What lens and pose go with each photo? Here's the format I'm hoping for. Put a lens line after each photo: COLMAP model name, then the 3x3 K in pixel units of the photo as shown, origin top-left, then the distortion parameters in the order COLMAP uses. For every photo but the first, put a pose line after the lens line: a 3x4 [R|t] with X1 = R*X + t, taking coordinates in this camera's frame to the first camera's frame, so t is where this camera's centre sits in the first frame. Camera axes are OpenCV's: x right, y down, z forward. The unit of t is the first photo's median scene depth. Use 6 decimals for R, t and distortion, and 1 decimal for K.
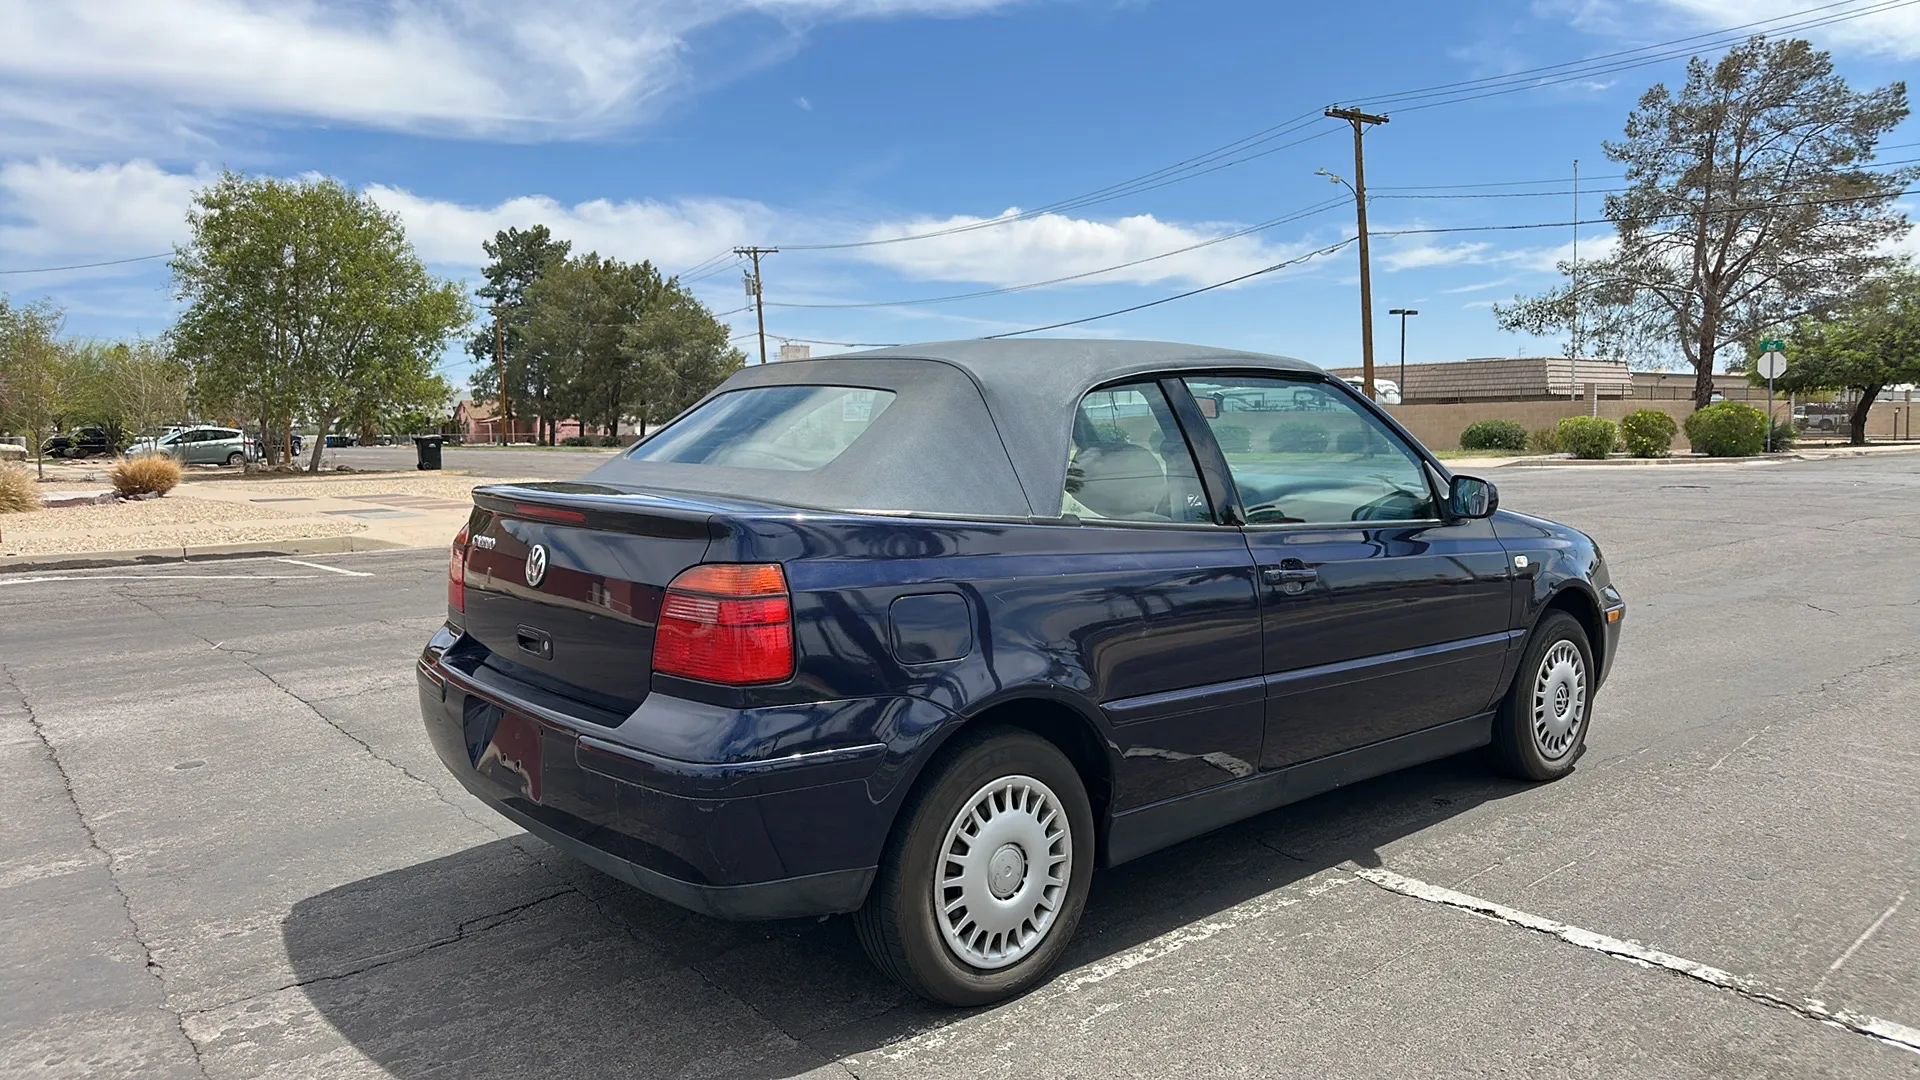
lens RADIAL K [[1560.1, 0, 944.0], [0, 1560.1, 496.4], [0, 0, 1]] dist [0.059918, -0.087440]
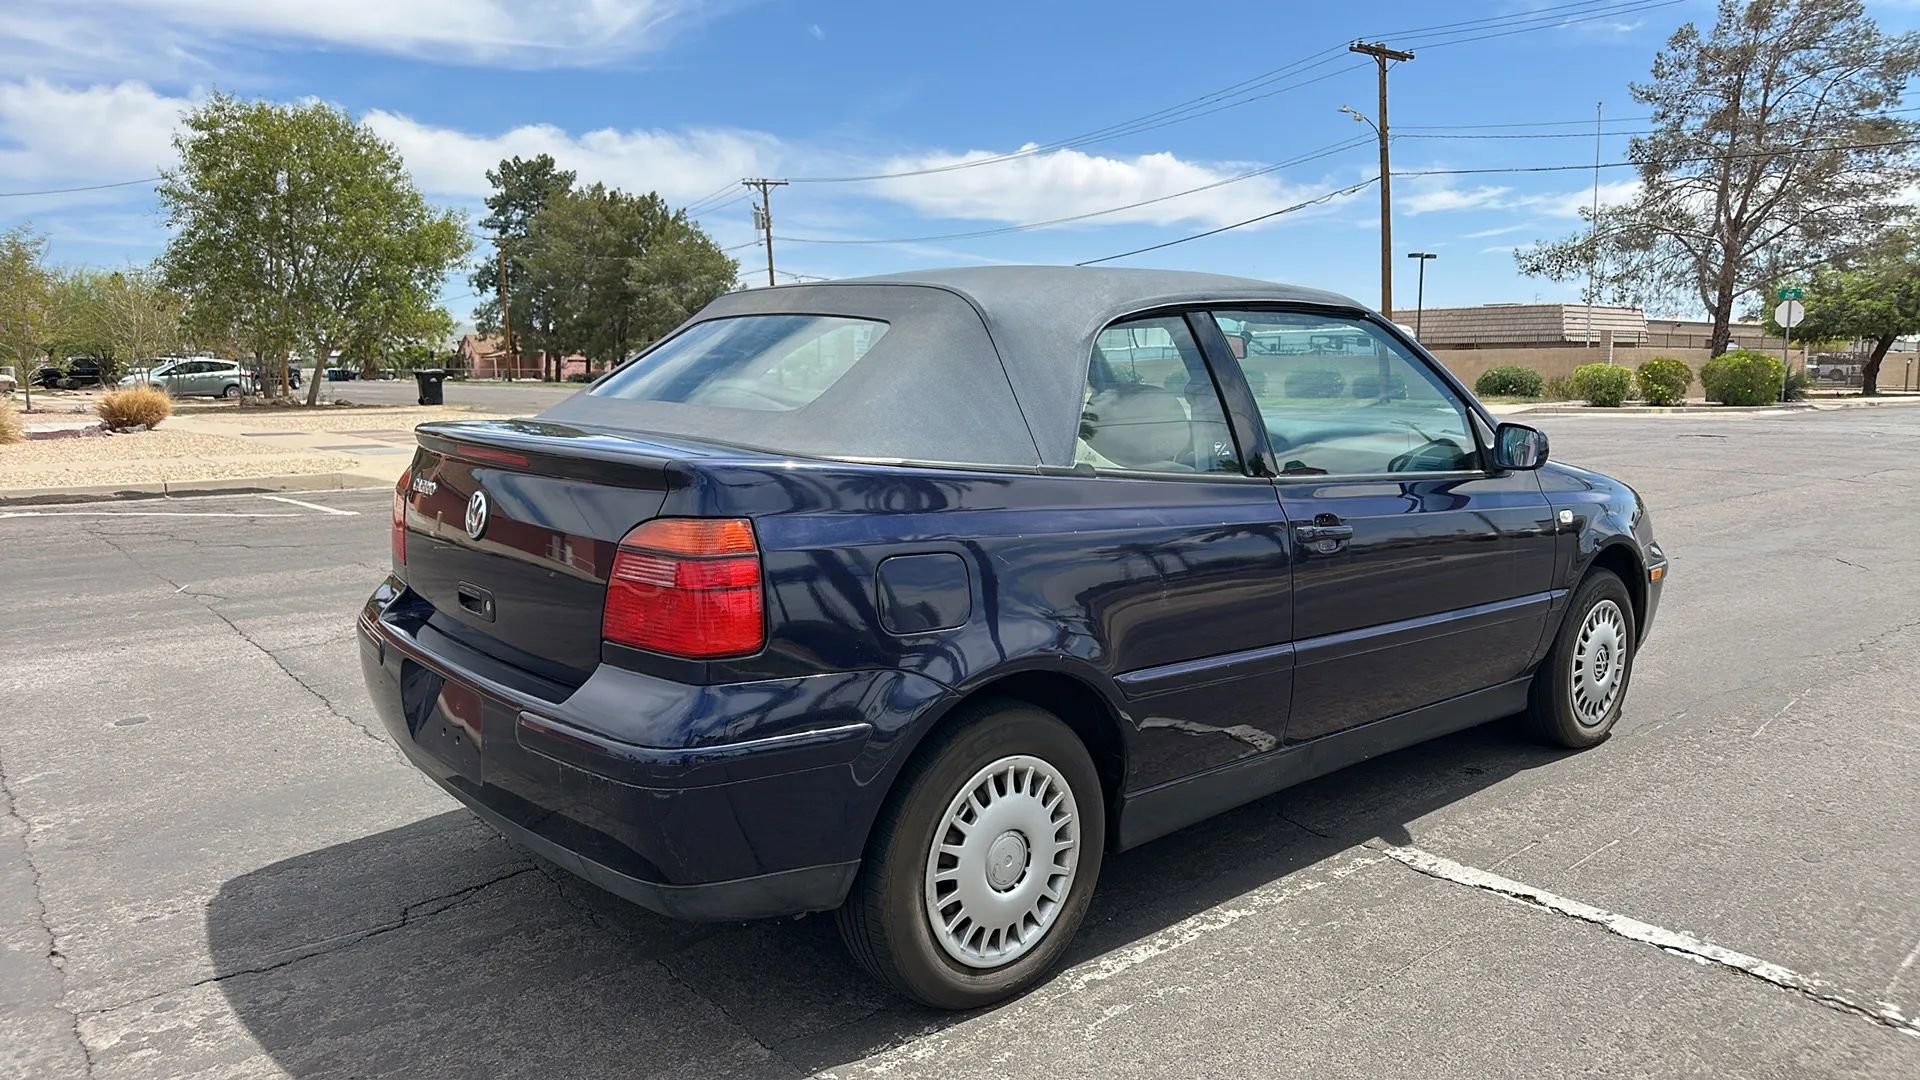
lens RADIAL K [[1313.1, 0, 995.0], [0, 1313.1, 539.5], [0, 0, 1]] dist [0.041421, -0.045374]
pose [[0.999836, 0.009283, 0.015566, 0.013616], [-0.010501, 0.996731, 0.080109, -0.003376], [-0.014771, -0.080259, 0.996665, 0.181101]]
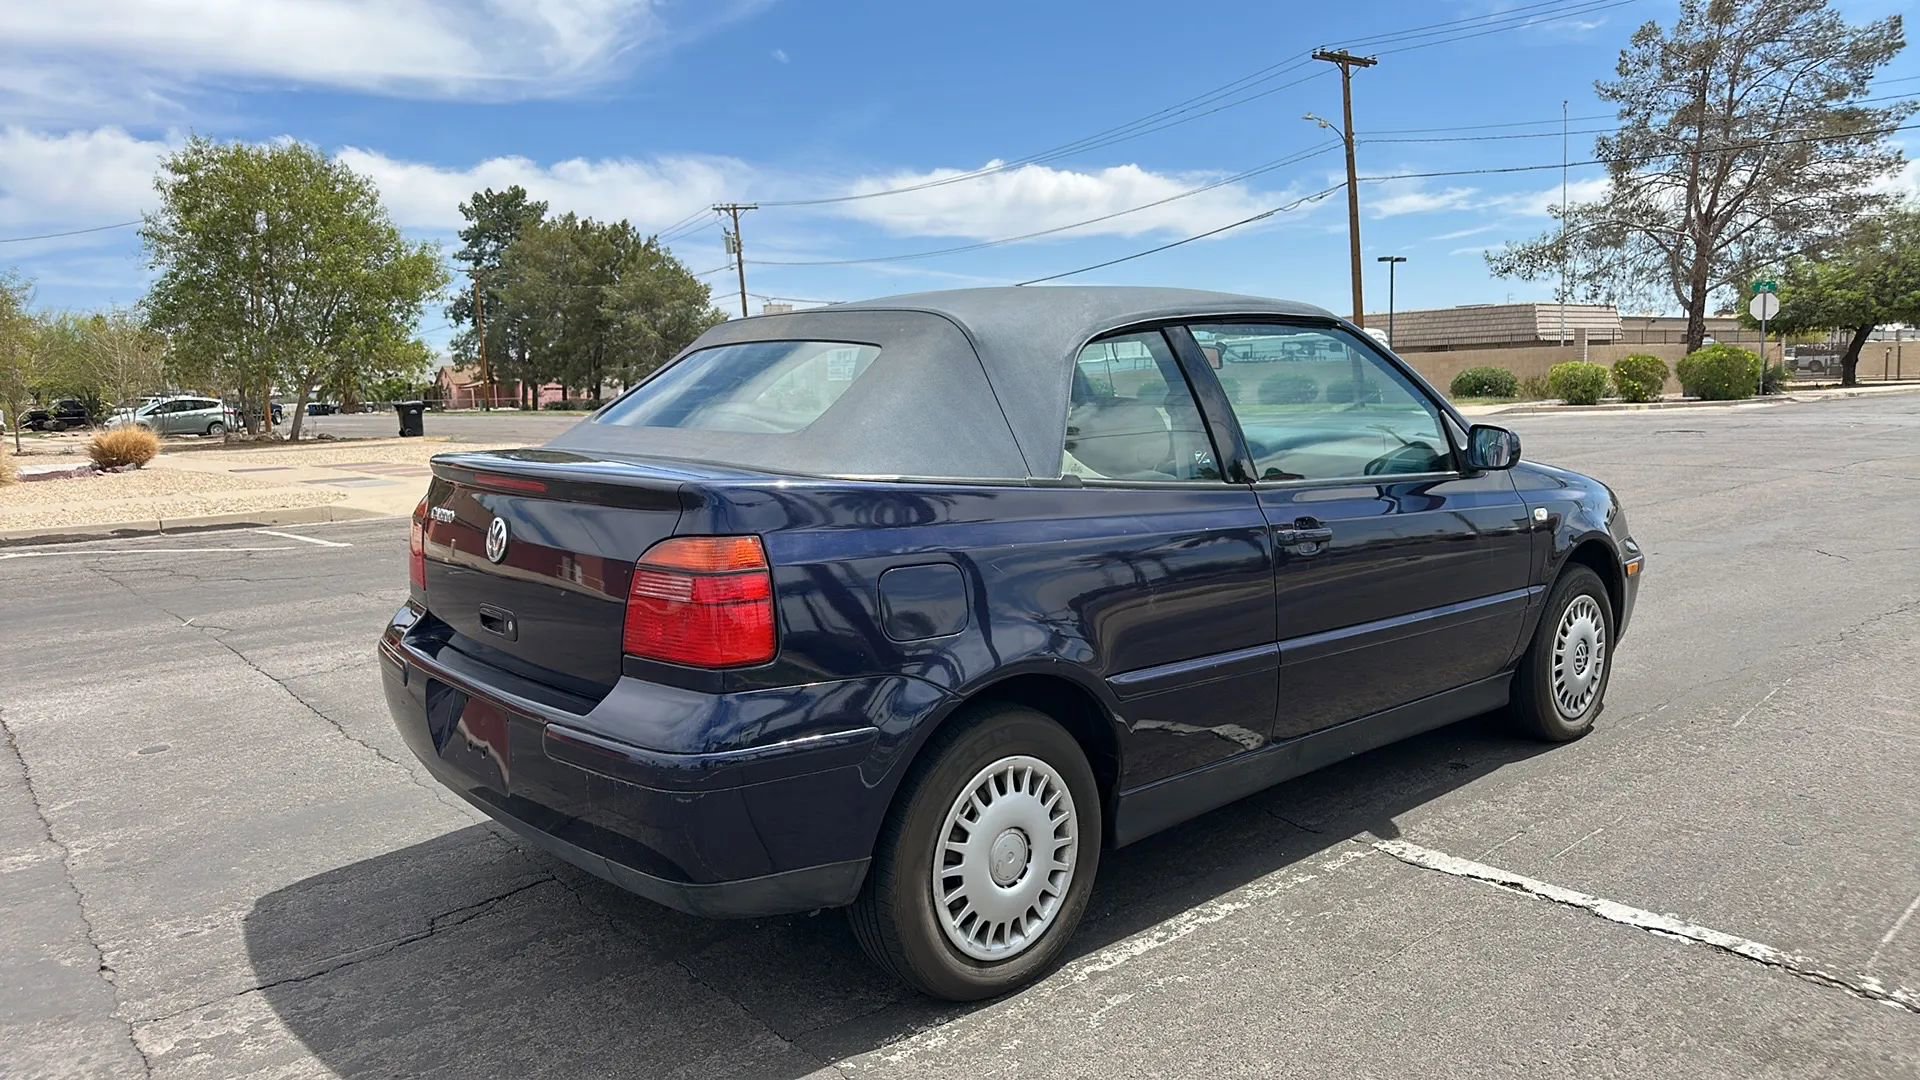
lens RADIAL K [[1396.8, 0, 925.8], [0, 1396.8, 531.7], [0, 0, 1]] dist [0.046314, -0.057263]
pose [[0.999847, -0.017487, 0.000253, -0.004607], [0.017442, 0.998142, 0.058385, -0.003438], [-0.001273, -0.058372, 0.998294, 0.120782]]
